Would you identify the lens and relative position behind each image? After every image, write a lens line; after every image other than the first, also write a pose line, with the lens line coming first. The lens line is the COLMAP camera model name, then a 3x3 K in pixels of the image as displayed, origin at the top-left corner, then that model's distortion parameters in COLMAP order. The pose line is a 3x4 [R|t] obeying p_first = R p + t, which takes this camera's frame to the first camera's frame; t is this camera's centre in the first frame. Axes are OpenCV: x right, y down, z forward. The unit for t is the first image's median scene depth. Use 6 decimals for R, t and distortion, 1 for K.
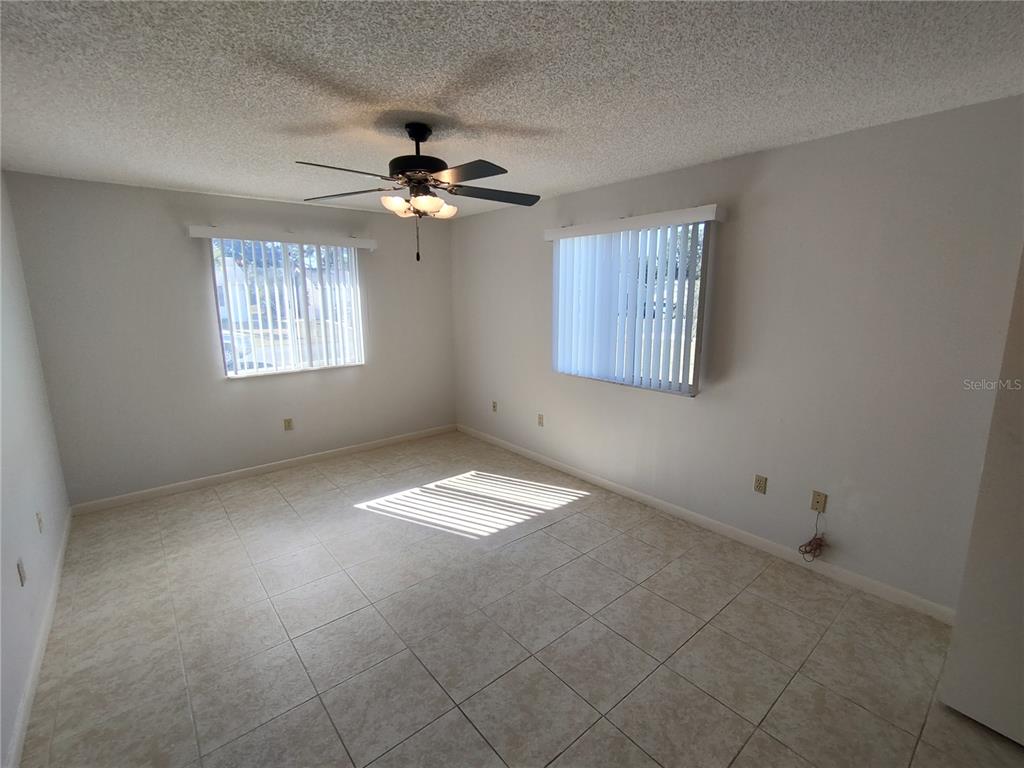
lens RADIAL K [[464.0, 0, 516.8], [0, 464.0, 386.5], [0, 0, 1]] dist [-0.005981, 0.001886]
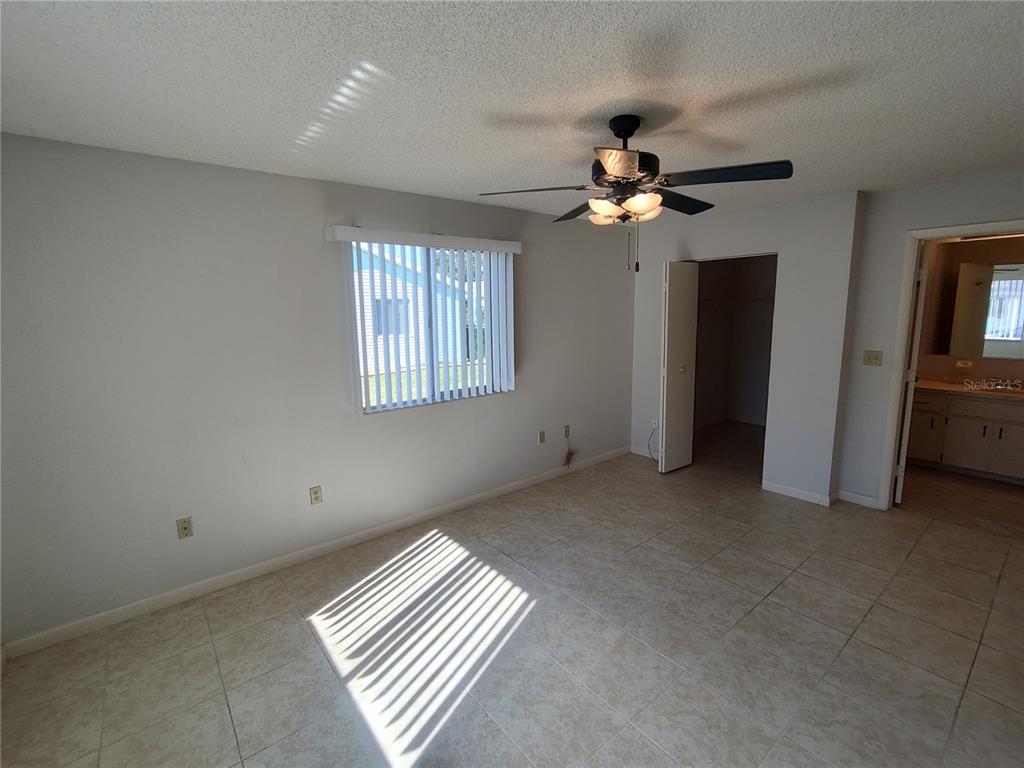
lens RADIAL K [[464.0, 0, 516.2], [0, 464.0, 380.3], [0, 0, 1]] dist [-0.005981, 0.001886]
pose [[0.018614, -0.154225, 0.987860, -0.795377], [0.212050, 0.966164, 0.146842, -0.173190], [-0.977082, 0.206742, 0.050688, 0.854249]]
